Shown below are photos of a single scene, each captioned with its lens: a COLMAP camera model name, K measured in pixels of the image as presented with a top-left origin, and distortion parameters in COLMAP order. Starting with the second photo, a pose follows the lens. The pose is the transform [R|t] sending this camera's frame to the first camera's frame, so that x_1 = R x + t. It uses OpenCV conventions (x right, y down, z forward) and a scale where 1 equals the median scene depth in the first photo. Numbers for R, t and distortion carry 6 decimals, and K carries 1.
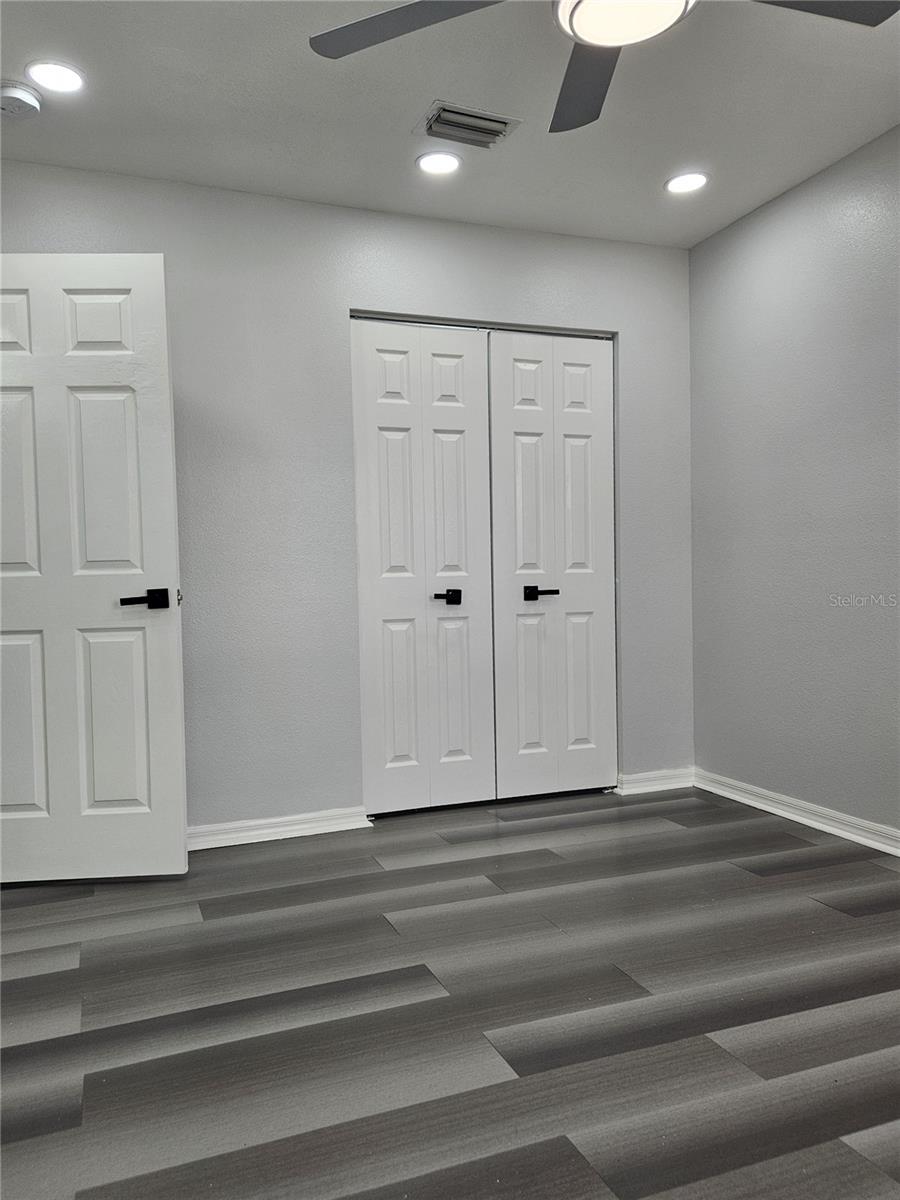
lens RADIAL K [[854.9, 0, 450.0], [0, 854.9, 600.0], [0, 0, 1]] dist [0.056643, 0.002168]
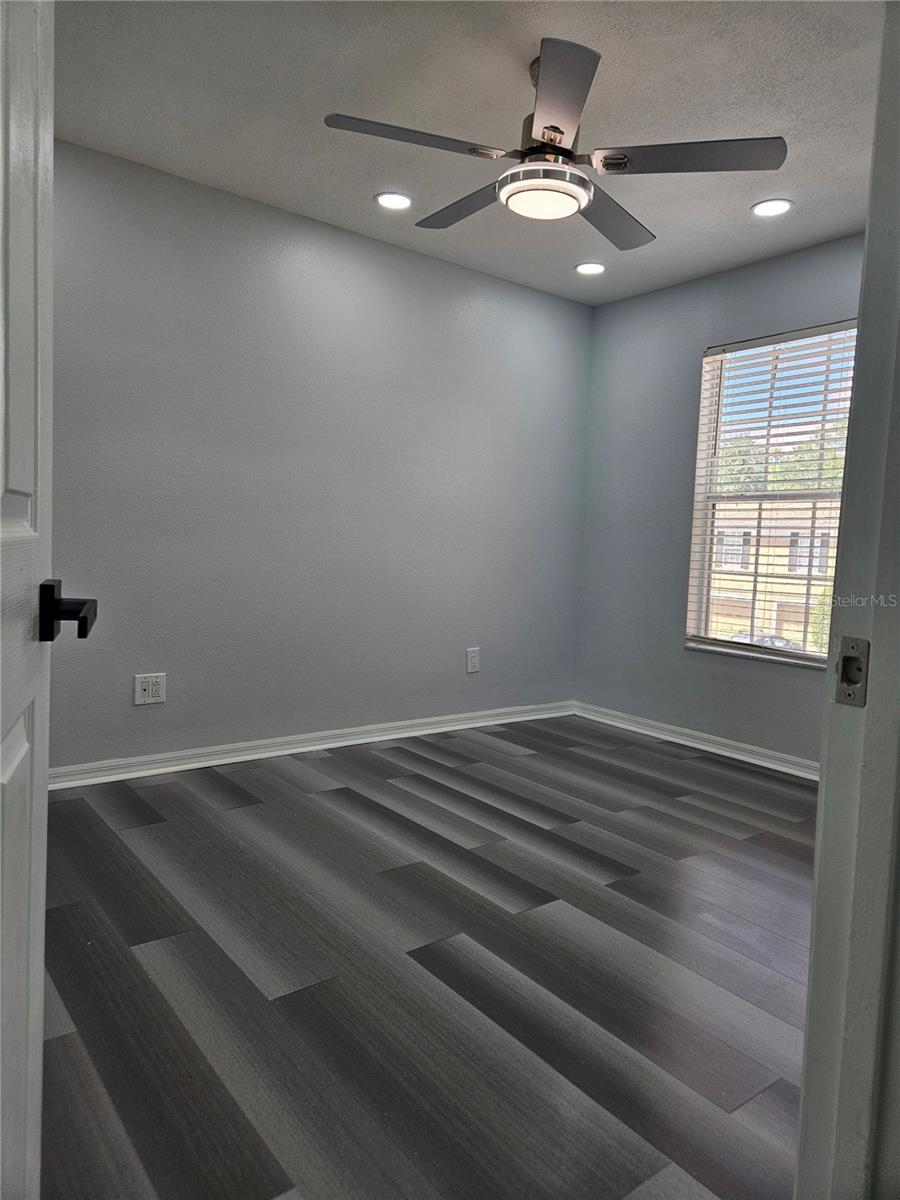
lens RADIAL K [[803.7, 0, 450.0], [0, 803.7, 600.0], [0, 0, 1]] dist [0.064454, -0.046100]
pose [[-0.287713, -0.056691, 0.956037, -0.614478], [-0.009287, 0.998365, 0.056406, -0.017933], [-0.957672, 0.007350, -0.287769, 0.836596]]
